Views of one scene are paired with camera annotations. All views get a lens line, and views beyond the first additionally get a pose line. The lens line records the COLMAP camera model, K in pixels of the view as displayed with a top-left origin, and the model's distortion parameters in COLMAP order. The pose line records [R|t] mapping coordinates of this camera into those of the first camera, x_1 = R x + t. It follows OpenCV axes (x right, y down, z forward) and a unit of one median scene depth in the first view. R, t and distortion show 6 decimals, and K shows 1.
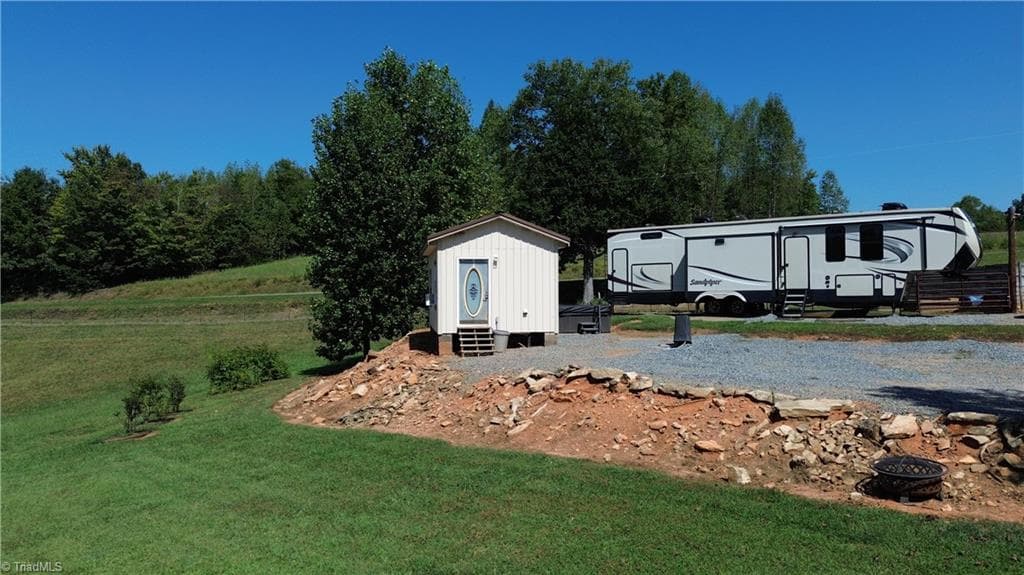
lens RADIAL K [[715.9, 0, 512.0], [0, 715.9, 287.5], [0, 0, 1]] dist [0.072479, -0.076679]
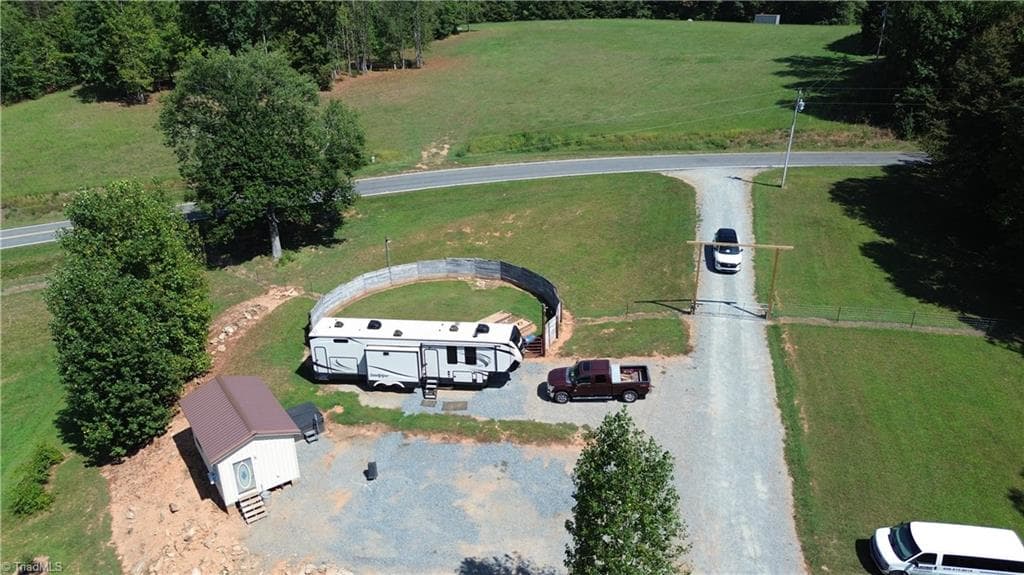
lens RADIAL K [[715.9, 0, 512.0], [0, 715.9, 287.5], [0, 0, 1]] dist [0.072479, -0.076679]
pose [[0.896861, -0.181101, 0.403538, -0.079074], [0.001131, 0.913272, 0.407348, -0.882904], [-0.442312, -0.364878, 0.819283, -0.385159]]
